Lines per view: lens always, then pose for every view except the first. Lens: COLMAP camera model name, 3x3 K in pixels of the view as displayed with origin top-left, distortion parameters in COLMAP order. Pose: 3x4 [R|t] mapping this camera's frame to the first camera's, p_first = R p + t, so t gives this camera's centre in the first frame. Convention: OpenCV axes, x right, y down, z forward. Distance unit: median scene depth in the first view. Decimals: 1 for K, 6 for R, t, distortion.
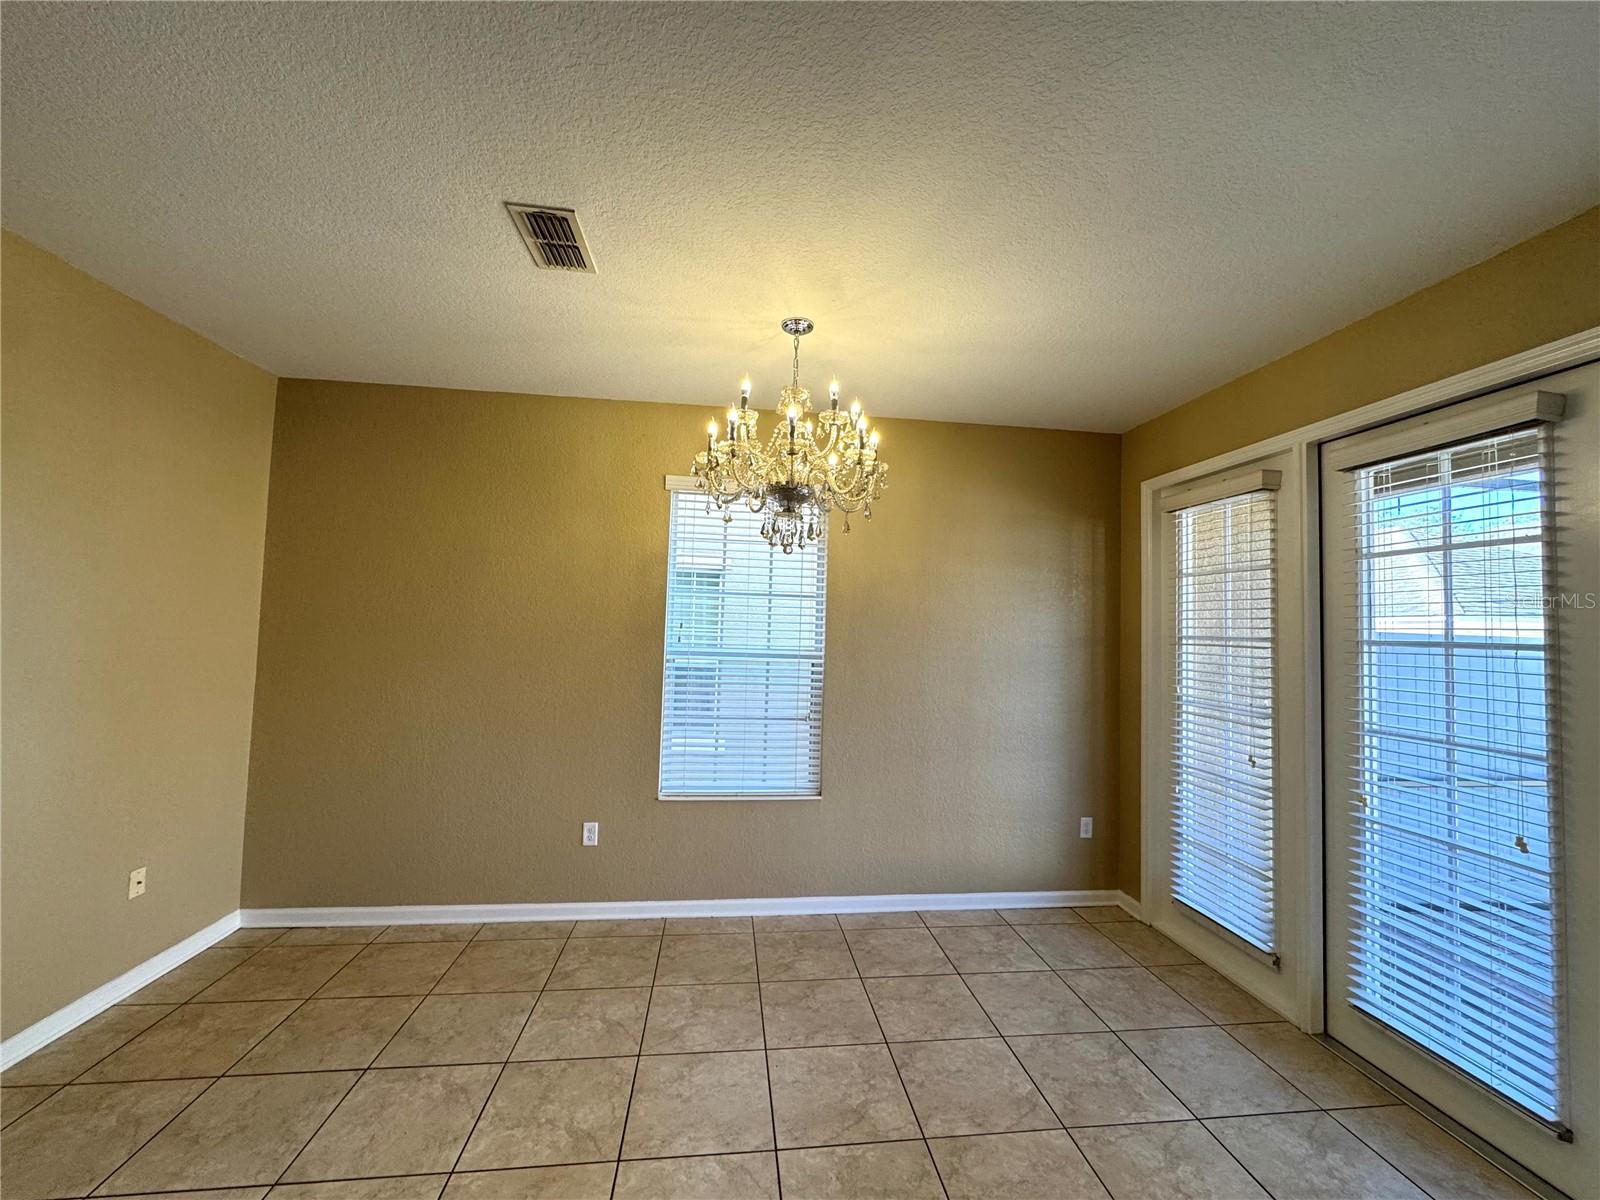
lens RADIAL K [[638.4, 0, 795.9], [0, 638.4, 597.2], [0, 0, 1]] dist [-0.003300, 0.000813]
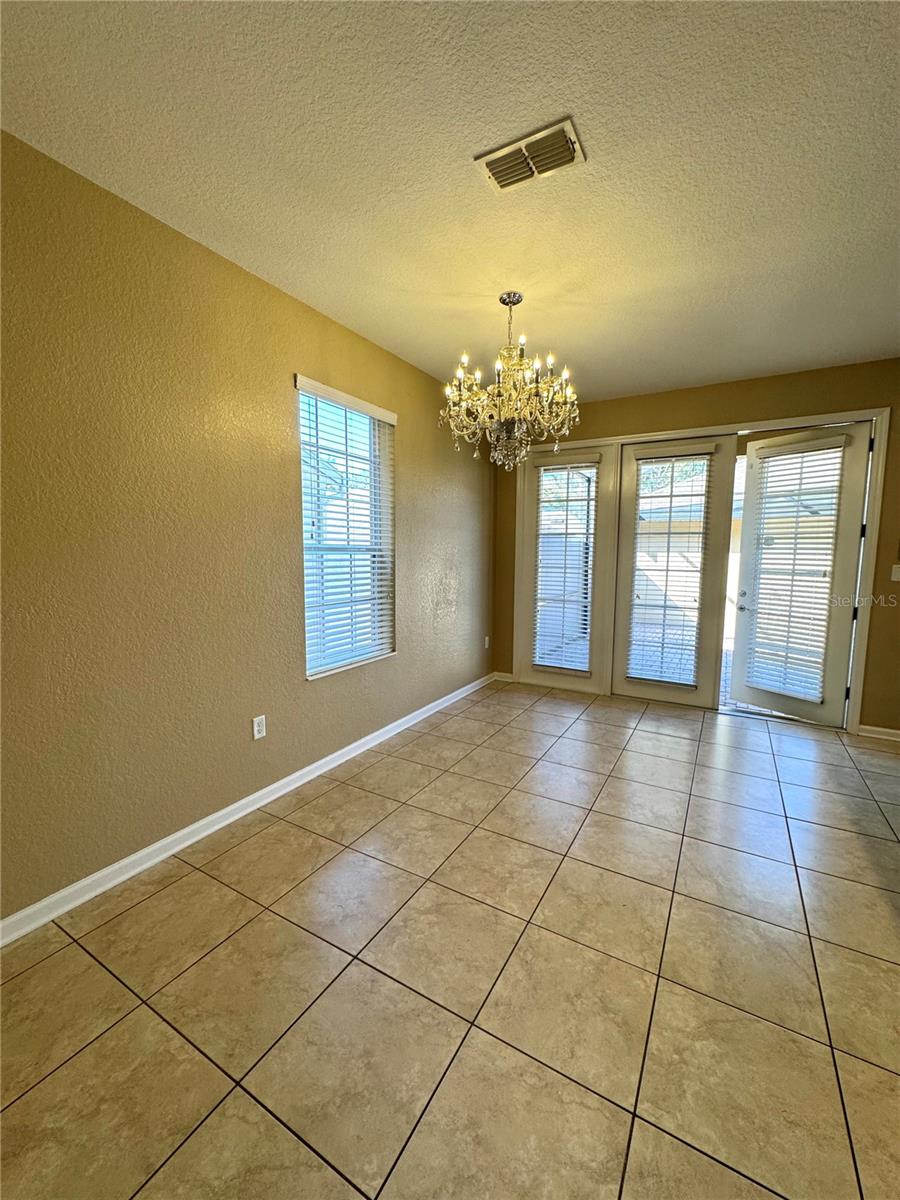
lens RADIAL K [[478.8, 0, 454.5], [0, 478.8, 600.3], [0, 0, 1]] dist [-0.003300, 0.000813]
pose [[0.602989, -0.108135, 0.790387, -0.753228], [-0.028881, 0.987162, 0.157090, 0.041675], [-0.797227, -0.117550, 0.592125, 0.333922]]
